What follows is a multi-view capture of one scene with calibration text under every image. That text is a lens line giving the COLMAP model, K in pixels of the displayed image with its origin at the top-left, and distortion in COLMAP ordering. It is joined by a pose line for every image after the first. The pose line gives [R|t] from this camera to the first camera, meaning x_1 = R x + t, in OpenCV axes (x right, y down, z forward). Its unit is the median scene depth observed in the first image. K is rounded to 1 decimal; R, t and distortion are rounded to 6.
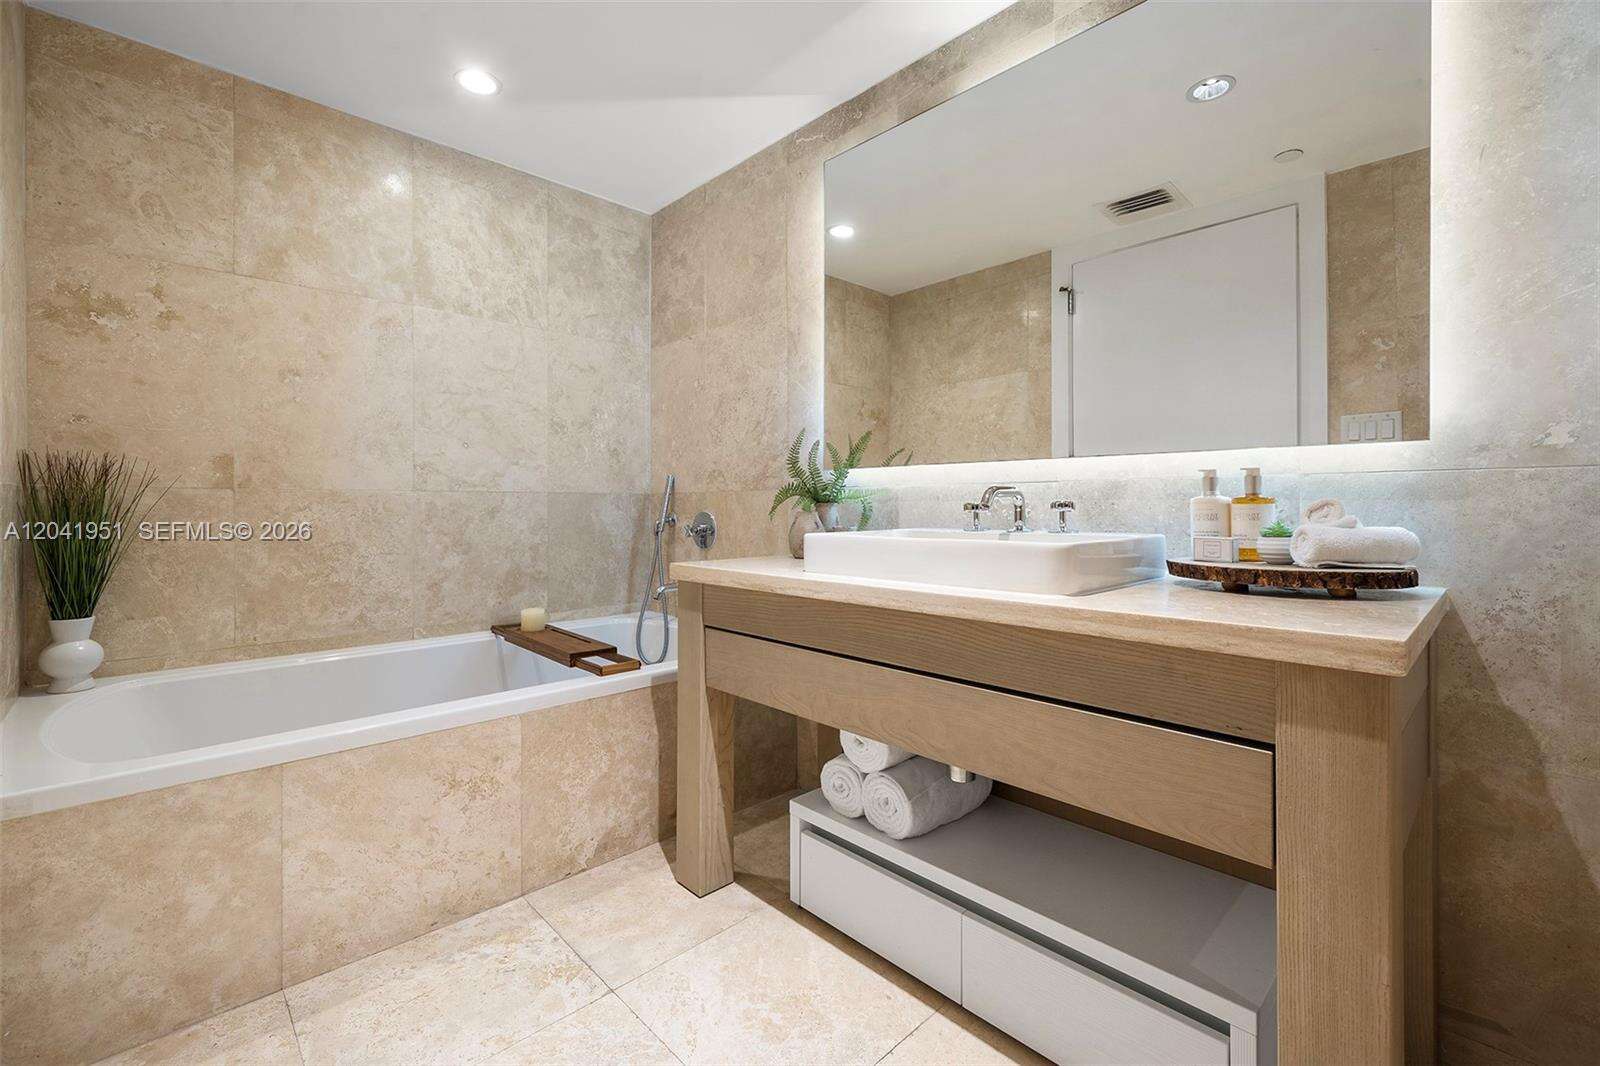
lens RADIAL K [[677.5, 0, 801.4], [0, 677.5, 507.7], [0, 0, 1]] dist [-0.003699, -0.000172]
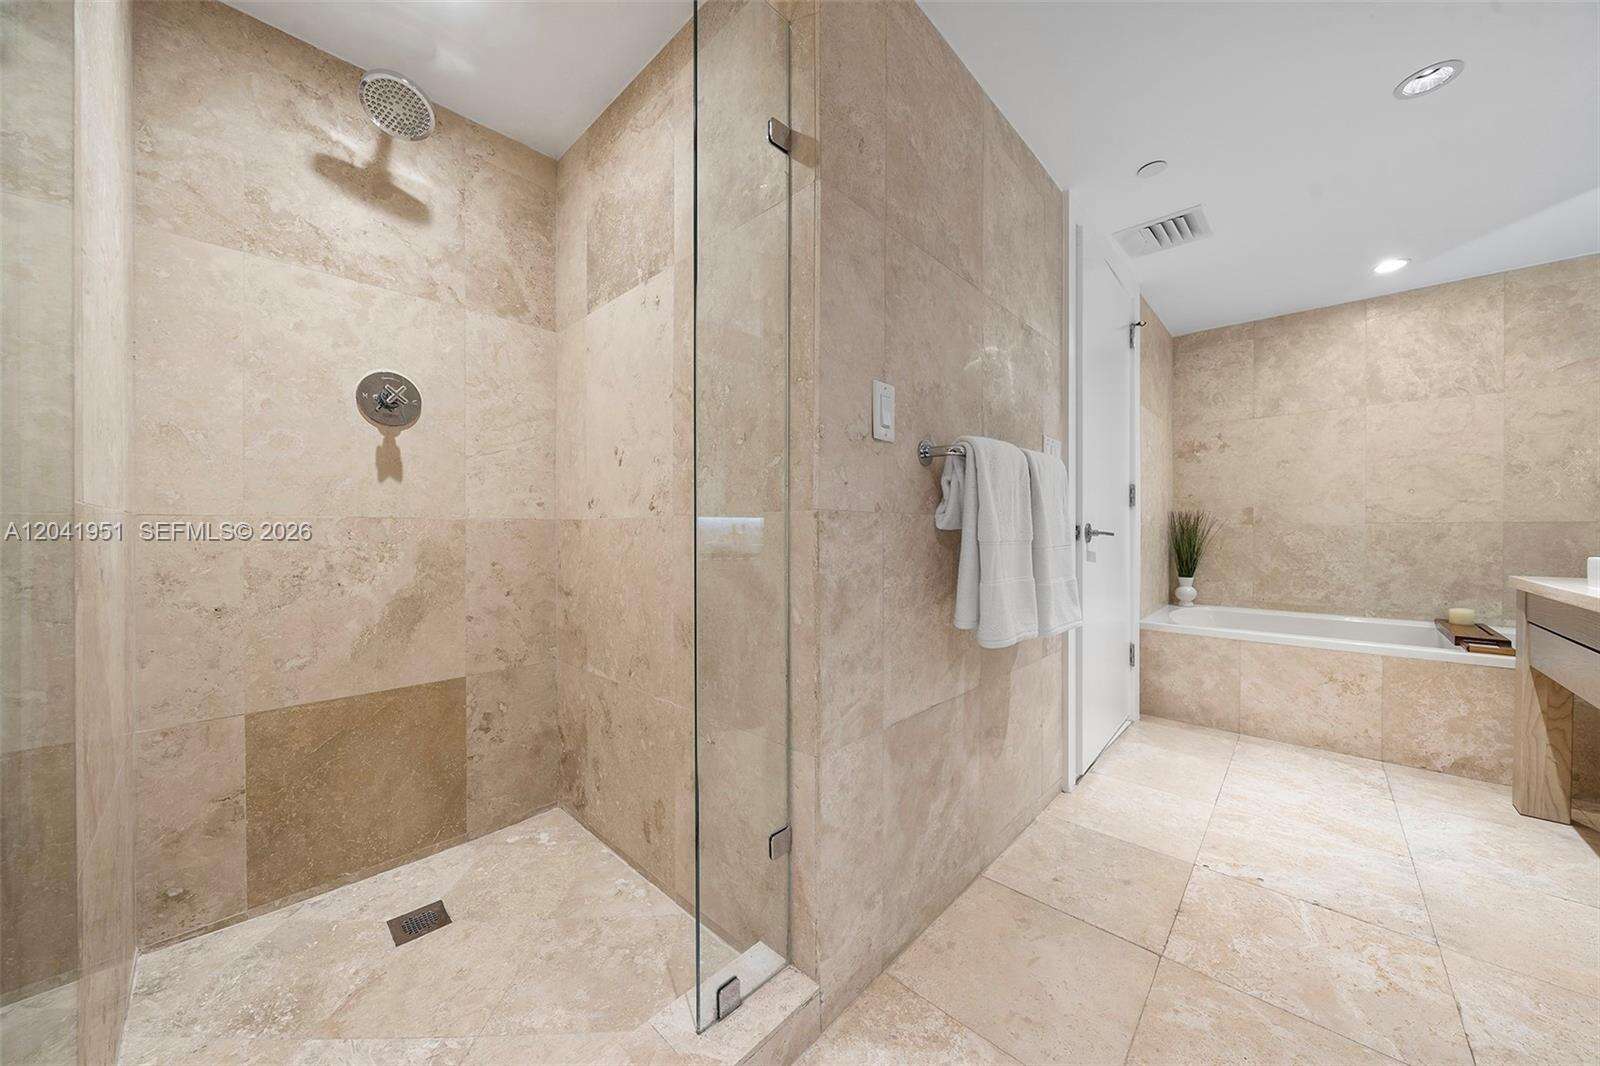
lens RADIAL K [[551.5, 0, 800.0], [0, 551.5, 533.0], [0, 0, 1]] dist [-0.000483, -0.000254]
pose [[0.056147, 0.007633, -0.998393, 0.755170], [-0.001488, 0.999970, 0.007561, -0.011056], [0.998421, 0.001061, 0.056156, -0.465721]]
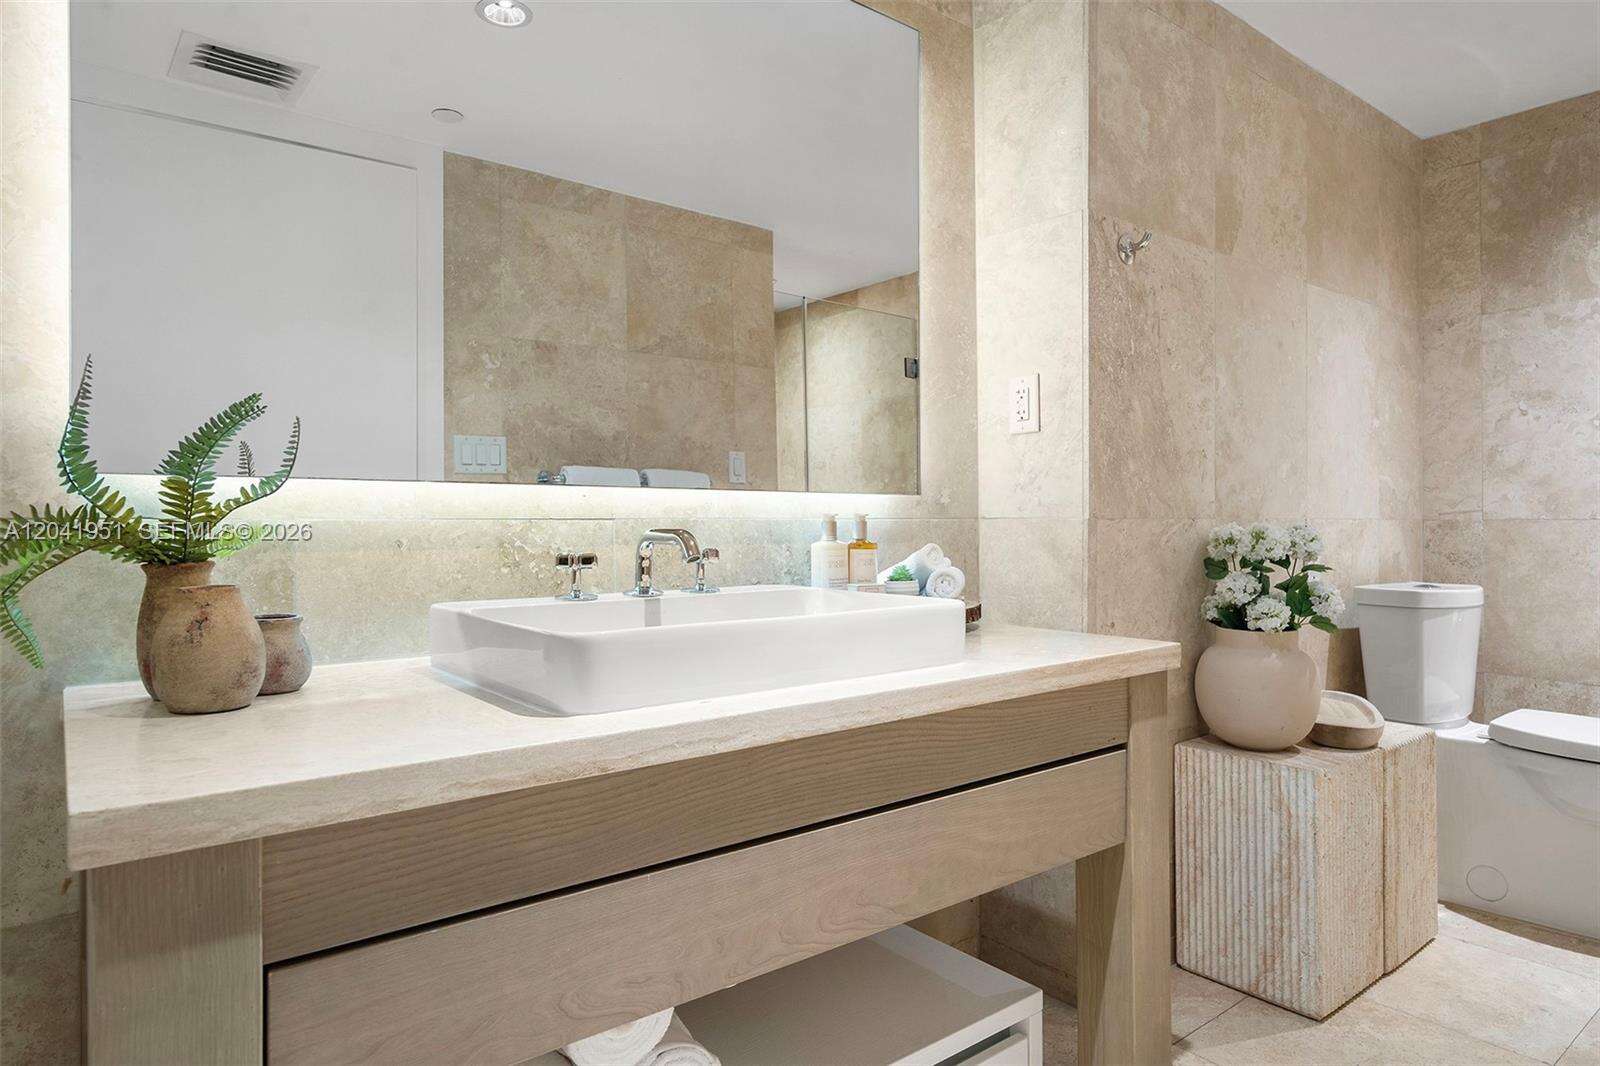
lens RADIAL K [[953.9, 0, 803.2], [0, 953.9, 500.6], [0, 0, 1]] dist [-0.027663, -0.000441]
pose [[0.084600, 0.024524, 0.996113, -0.474673], [0.003393, 0.999684, -0.024900, -0.026559], [-0.996409, 0.005486, 0.084490, 0.596704]]
